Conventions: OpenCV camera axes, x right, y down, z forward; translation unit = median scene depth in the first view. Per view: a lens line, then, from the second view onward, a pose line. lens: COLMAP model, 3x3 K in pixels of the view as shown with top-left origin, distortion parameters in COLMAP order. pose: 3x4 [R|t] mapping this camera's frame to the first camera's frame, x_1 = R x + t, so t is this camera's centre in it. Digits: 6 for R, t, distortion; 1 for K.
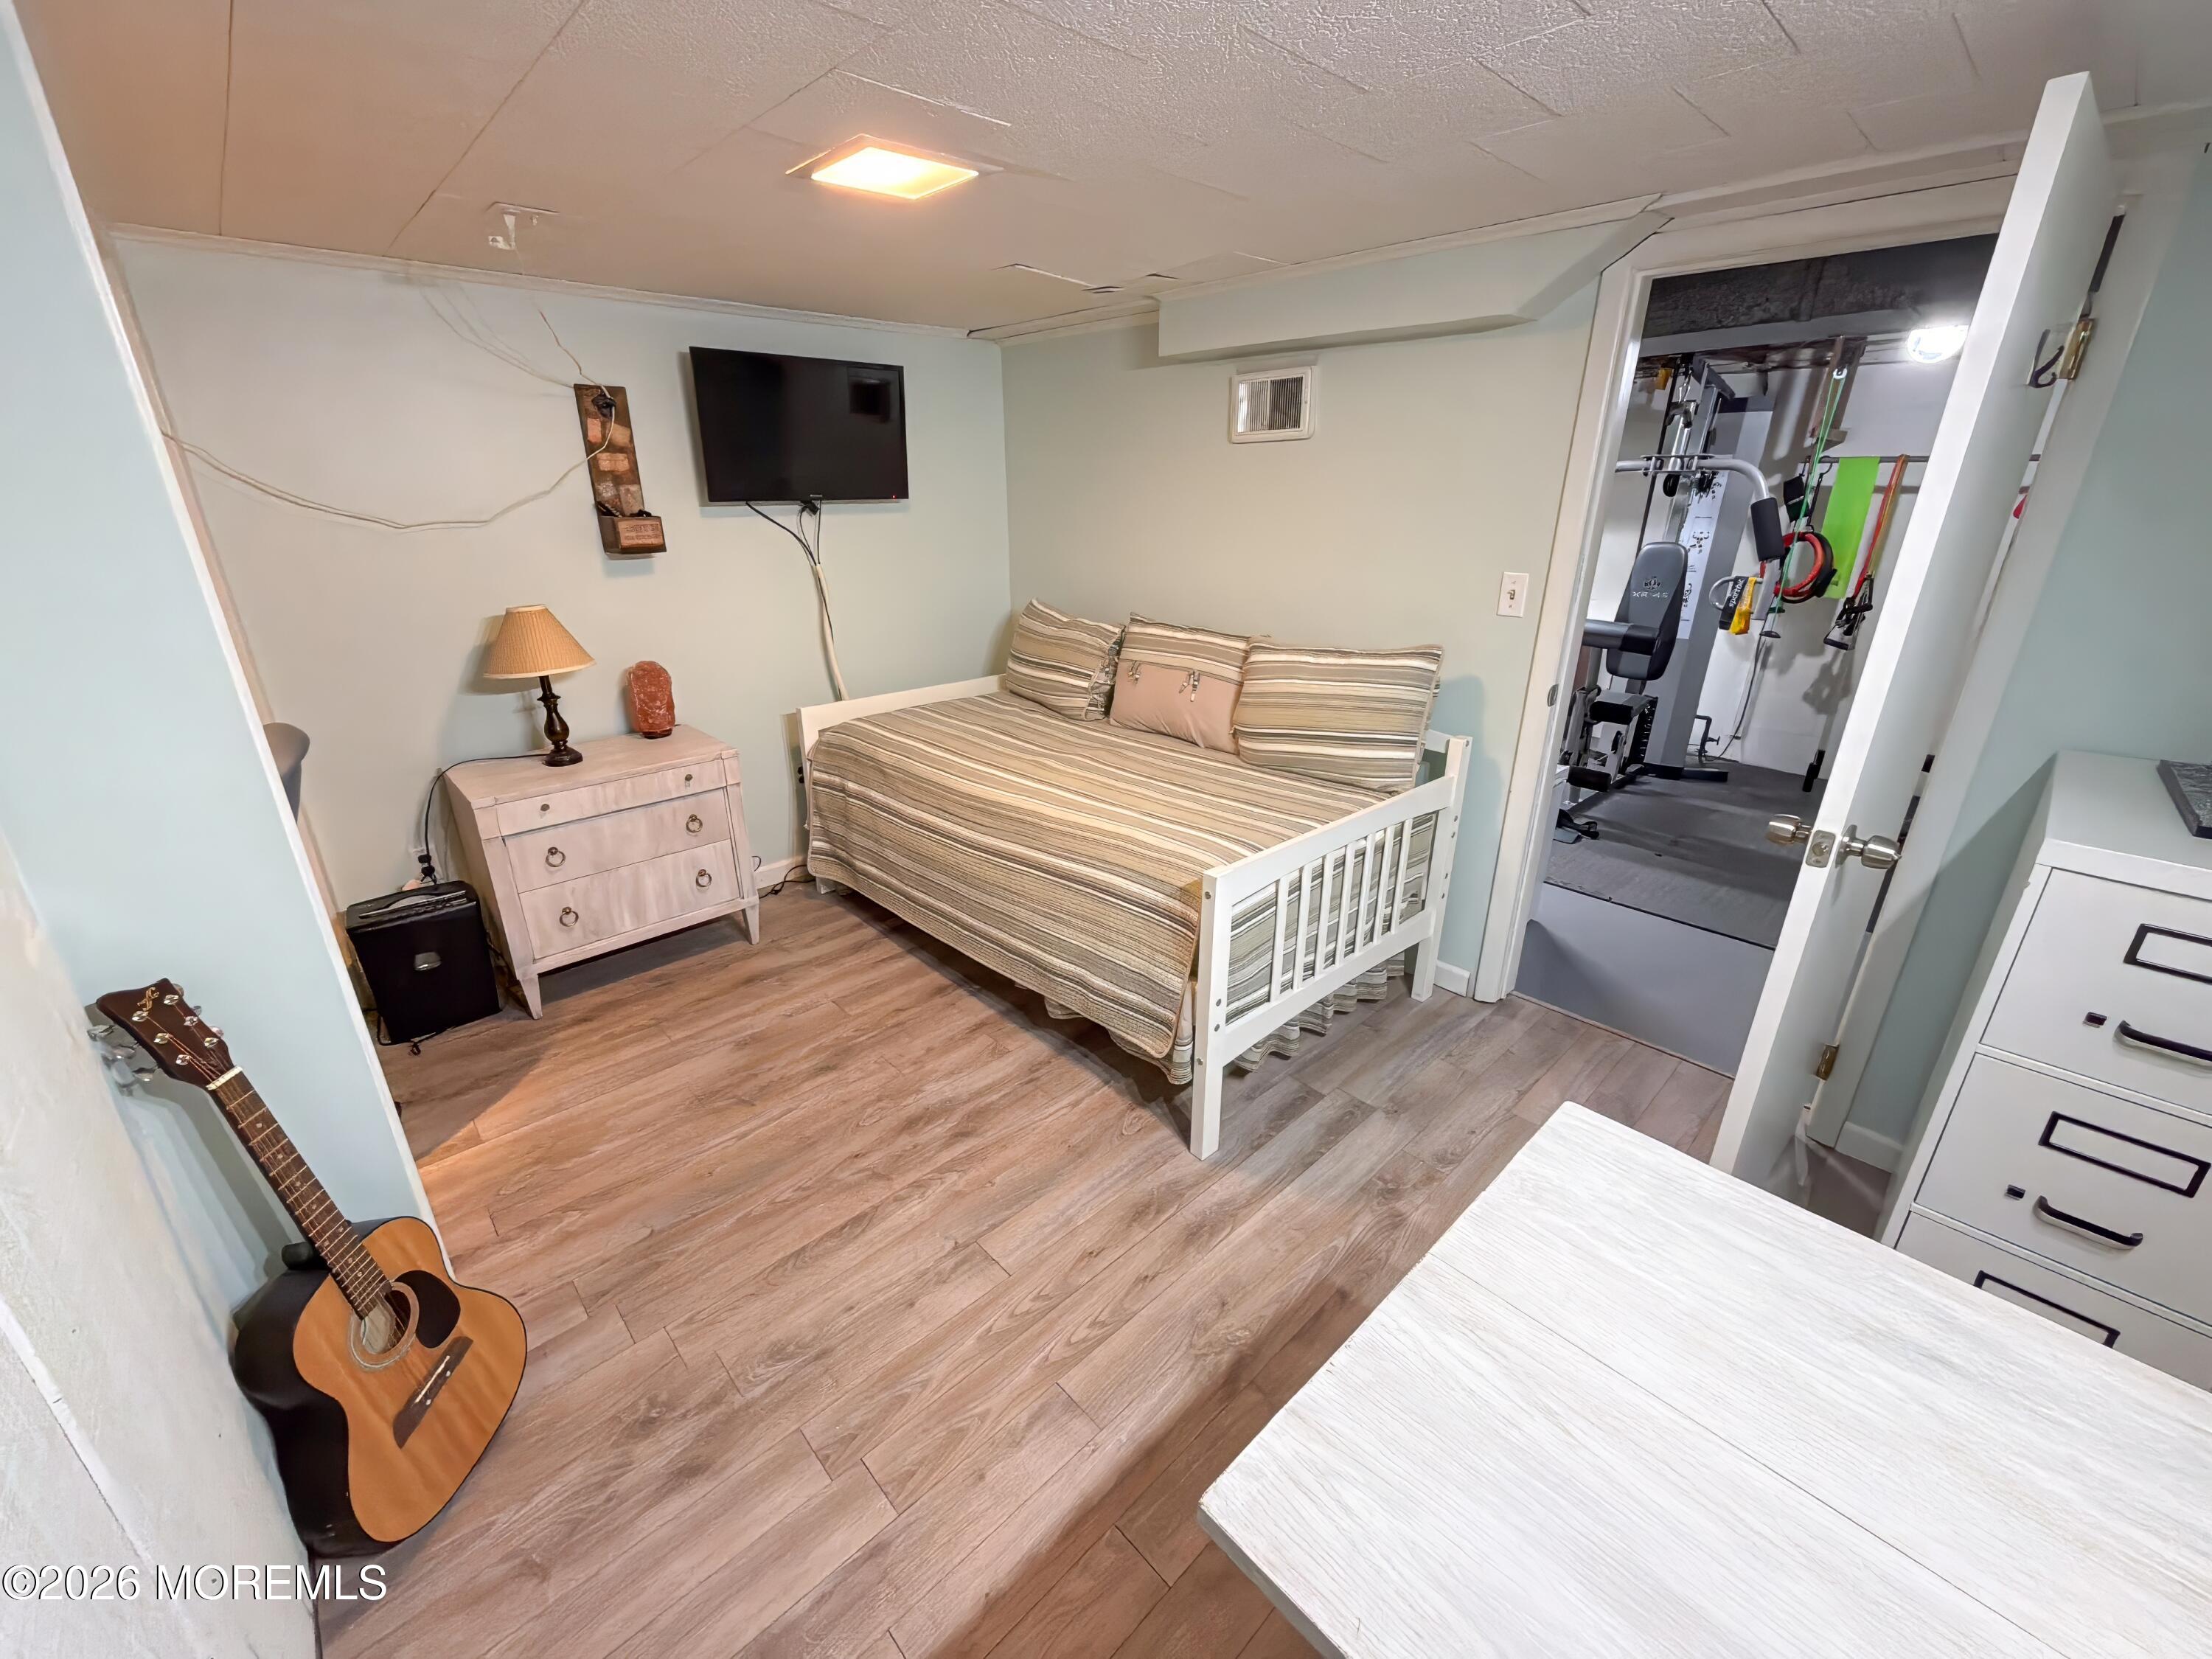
lens RADIAL K [[895.2, 0, 1101.6], [0, 895.2, 831.4], [0, 0, 1]] dist [0.002554, -0.000492]
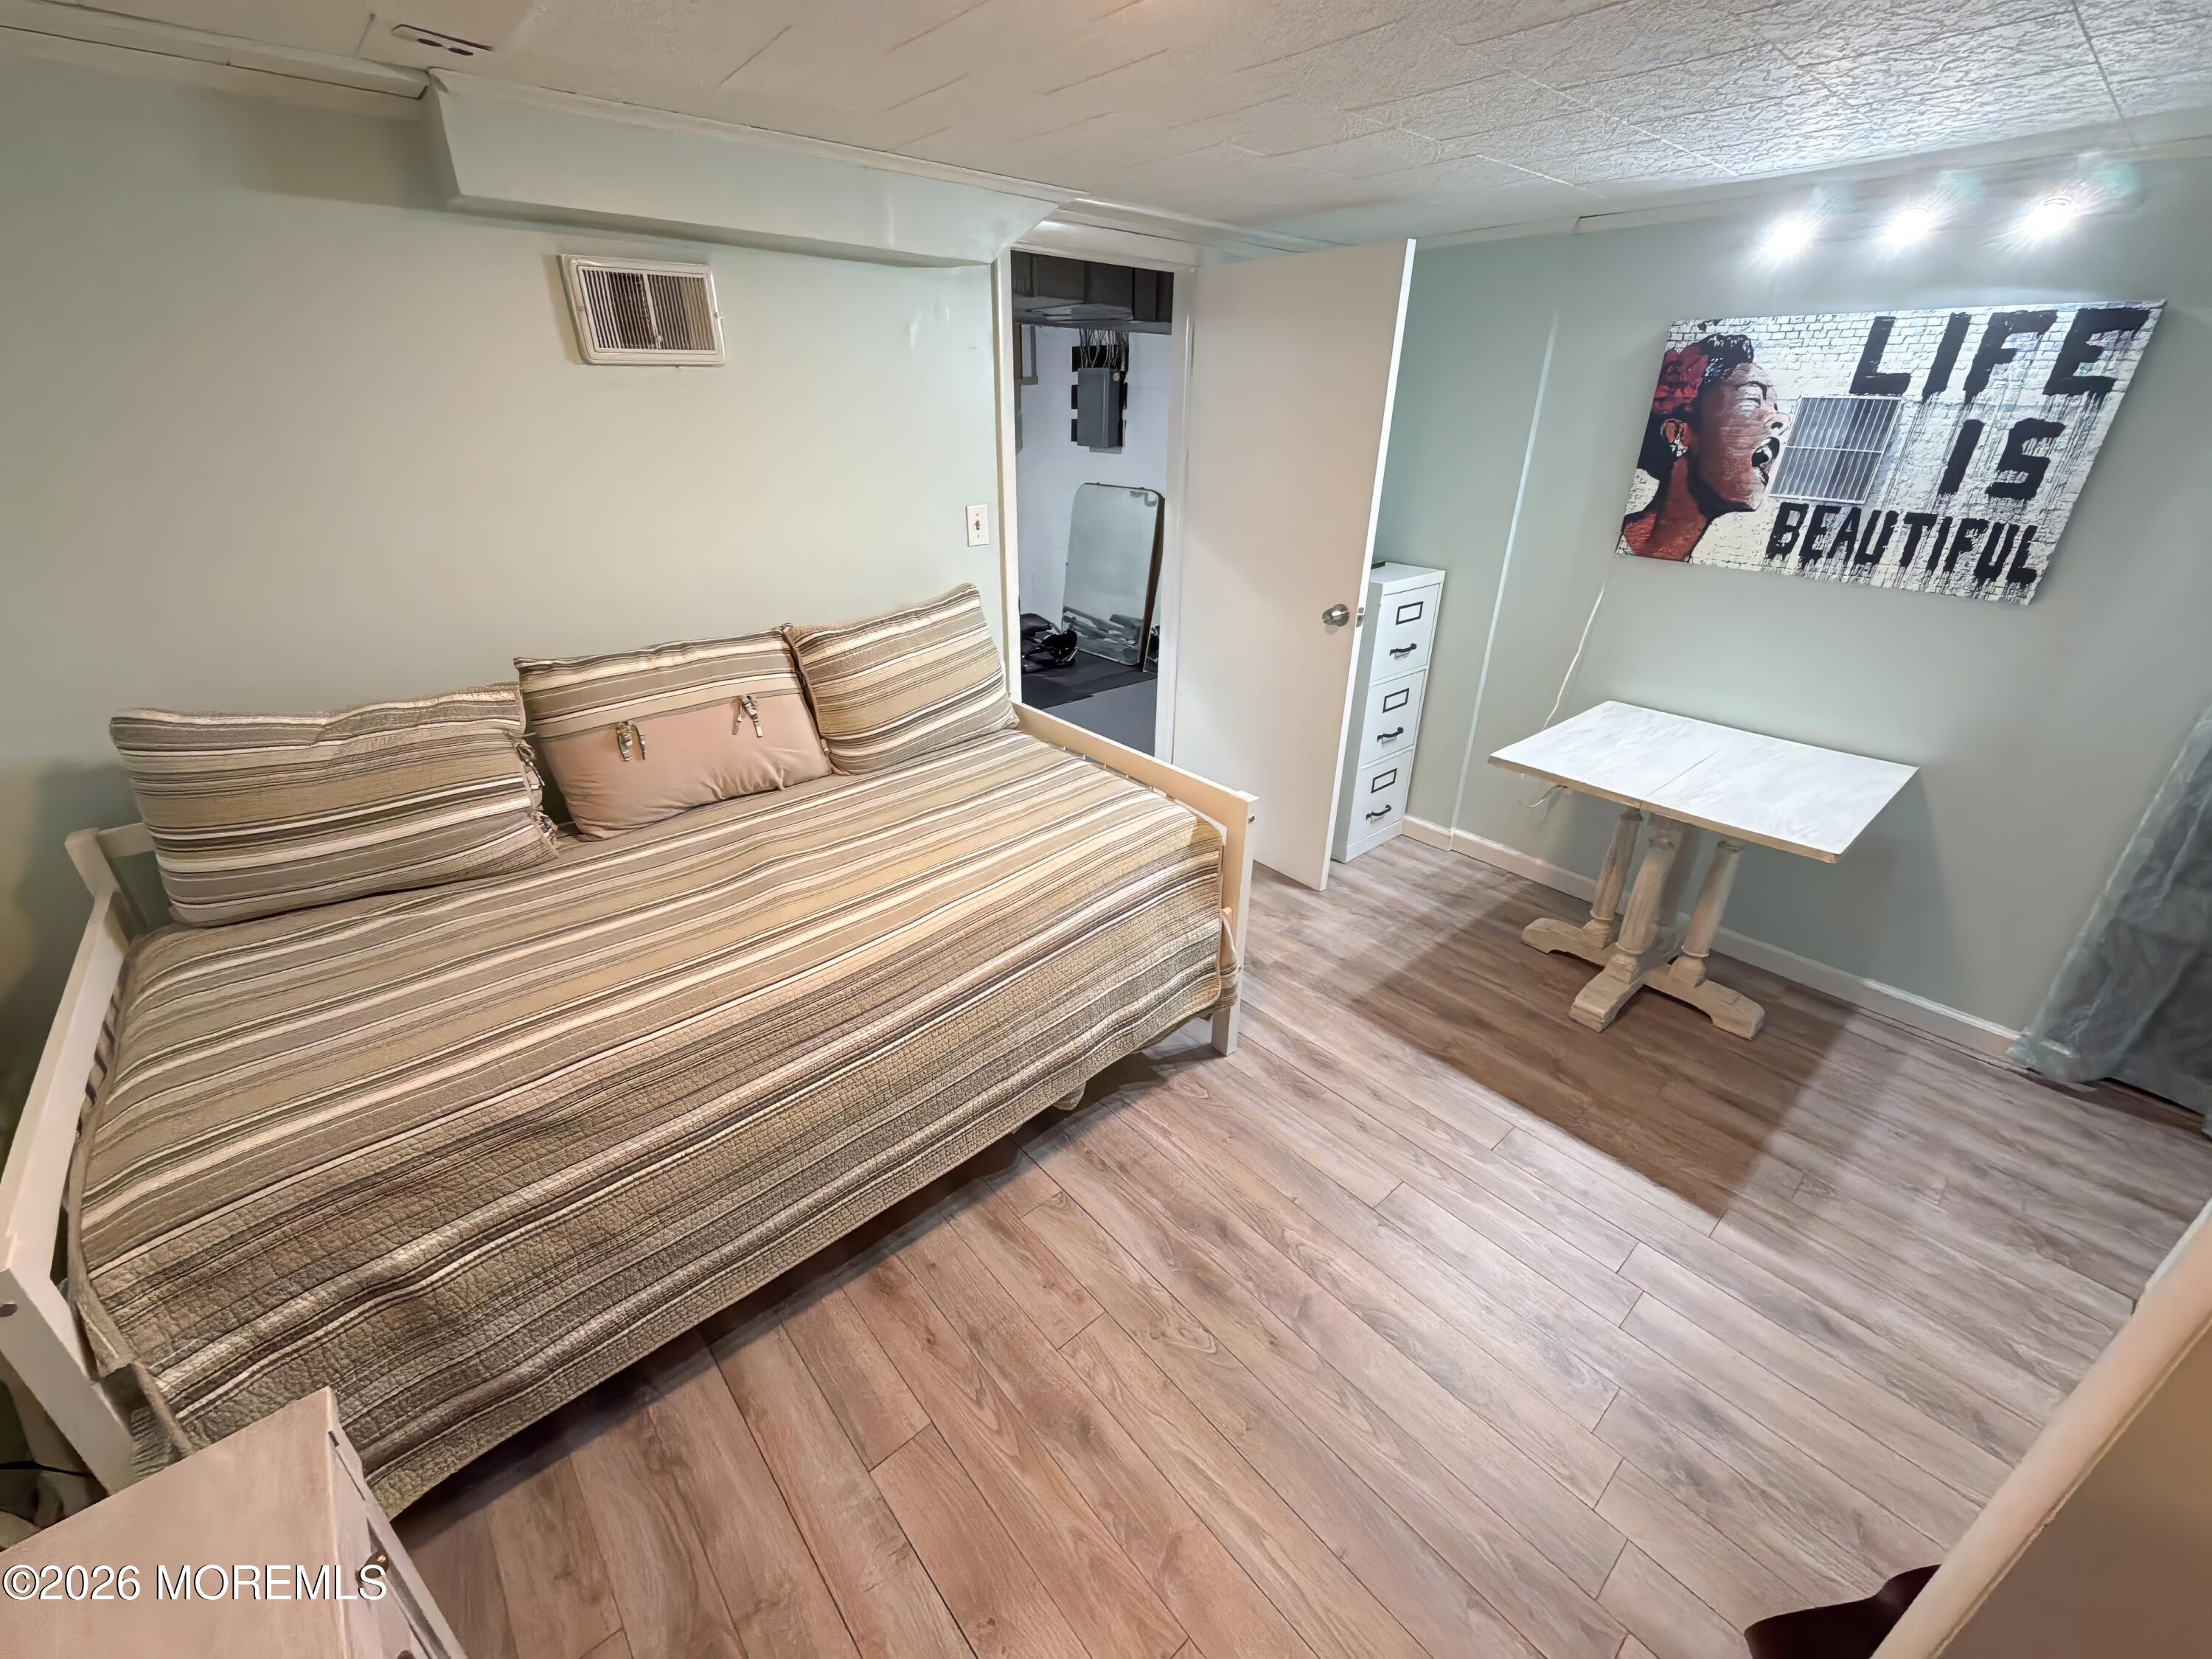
lens RADIAL K [[895.2, 0, 1101.3], [0, 895.2, 822.9], [0, 0, 1]] dist [0.002554, -0.000492]
pose [[0.037503, -0.428412, 0.902805, -0.644503], [0.353029, 0.850865, 0.389100, -0.304996], [-0.934861, 0.304123, 0.183152, 0.710373]]
